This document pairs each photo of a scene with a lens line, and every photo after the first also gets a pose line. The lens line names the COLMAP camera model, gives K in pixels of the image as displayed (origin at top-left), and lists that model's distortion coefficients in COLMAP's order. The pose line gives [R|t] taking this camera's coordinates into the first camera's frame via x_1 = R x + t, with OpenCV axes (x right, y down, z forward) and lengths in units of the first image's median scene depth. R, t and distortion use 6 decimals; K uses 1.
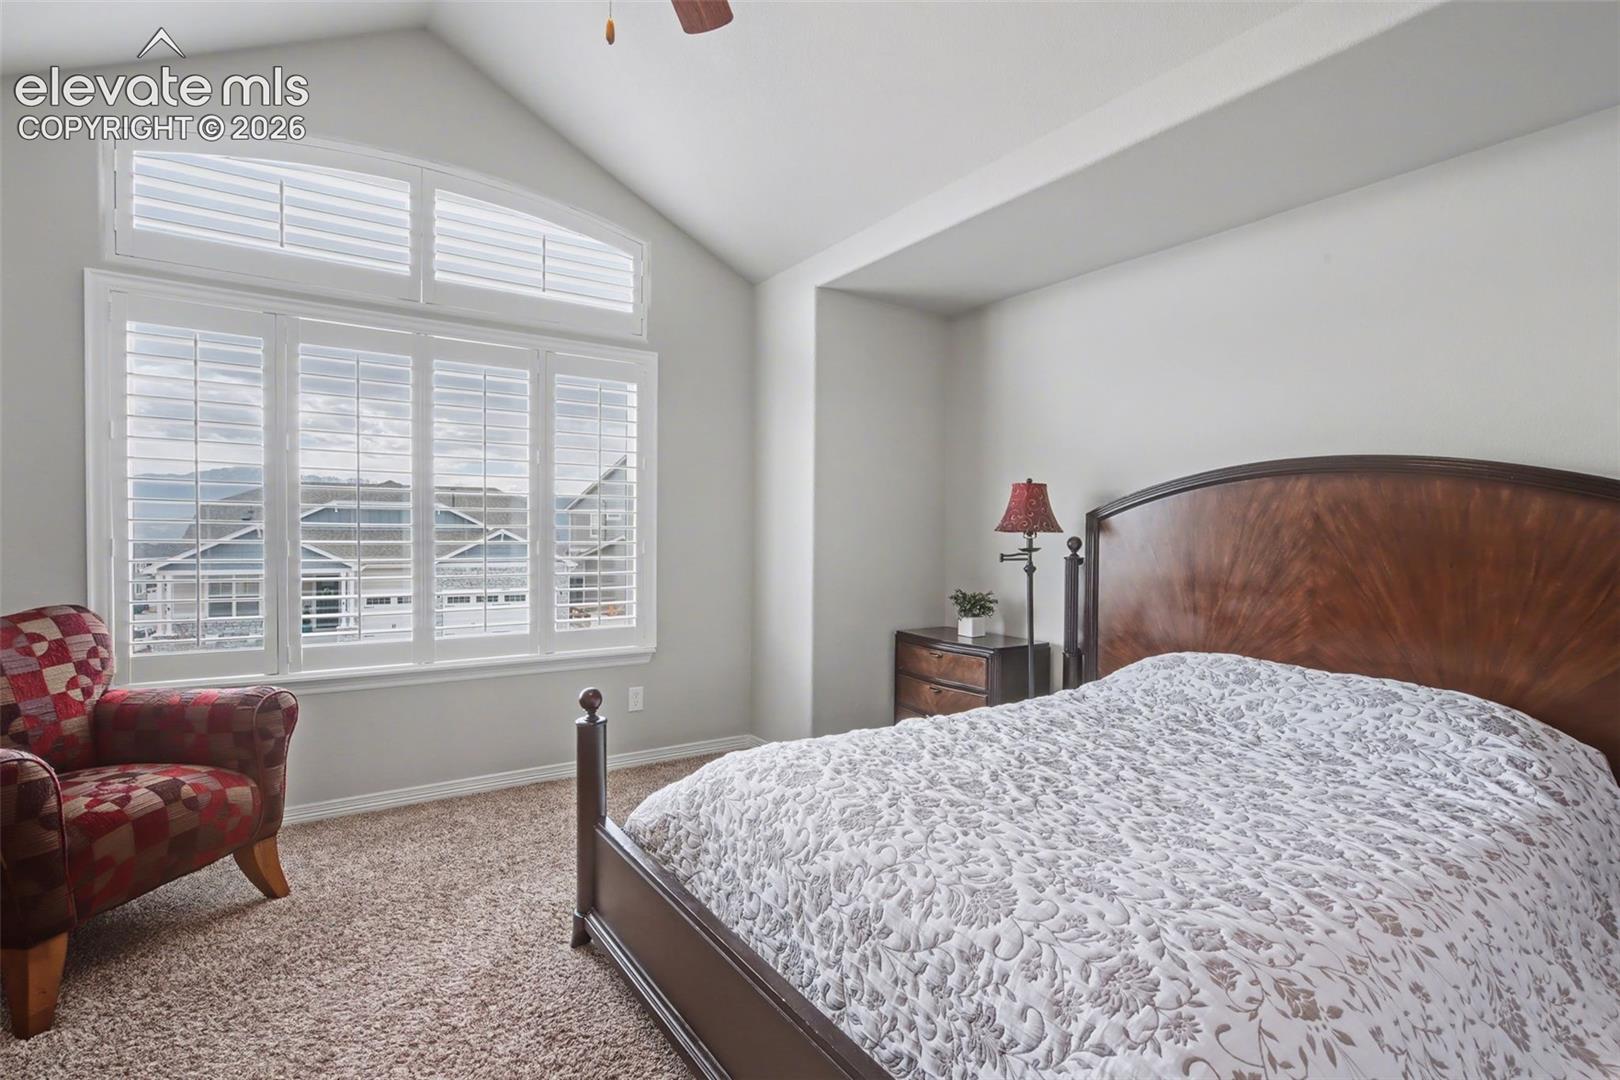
lens RADIAL K [[756.1, 0, 804.6], [0, 756.1, 542.3], [0, 0, 1]] dist [-0.001290, -0.000200]
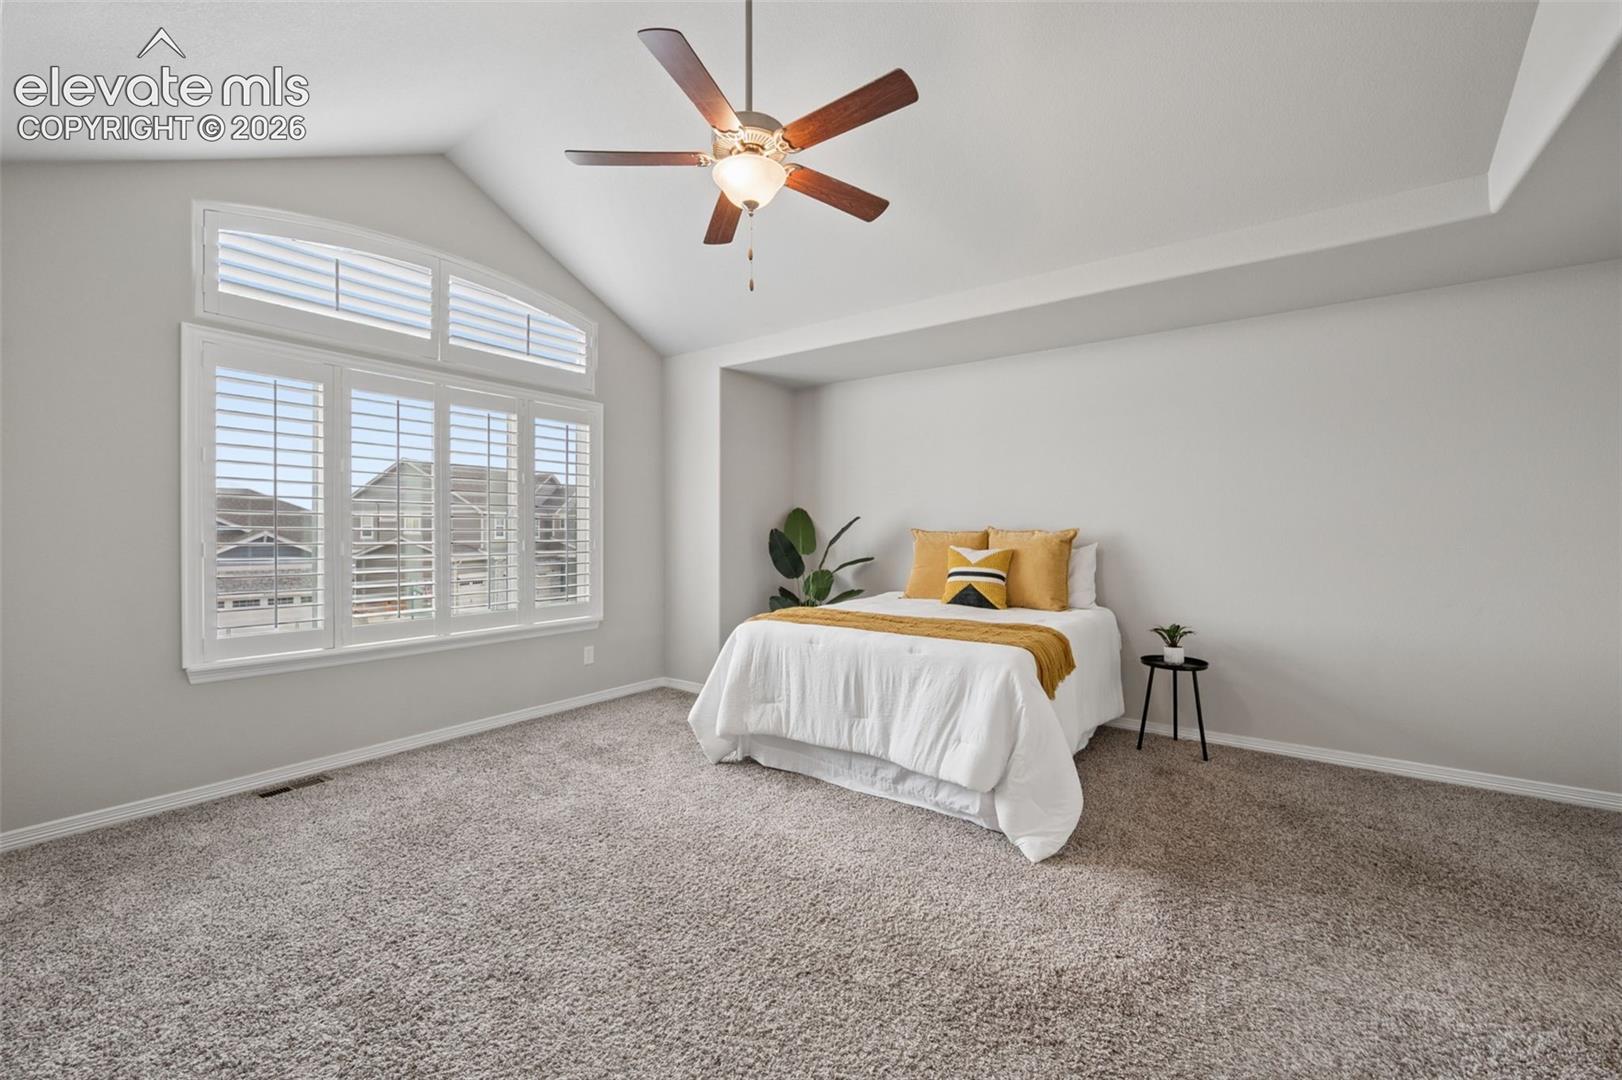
lens RADIAL K [[643.5, 0, 810.4], [0, 643.5, 530.9], [0, 0, 1]] dist [0.002056, 0.000218]
pose [[0.934555, -0.007724, 0.355735, -0.275600], [0.012241, 0.999871, -0.010448, -0.001484], [-0.355608, 0.014118, 0.934528, -0.244456]]
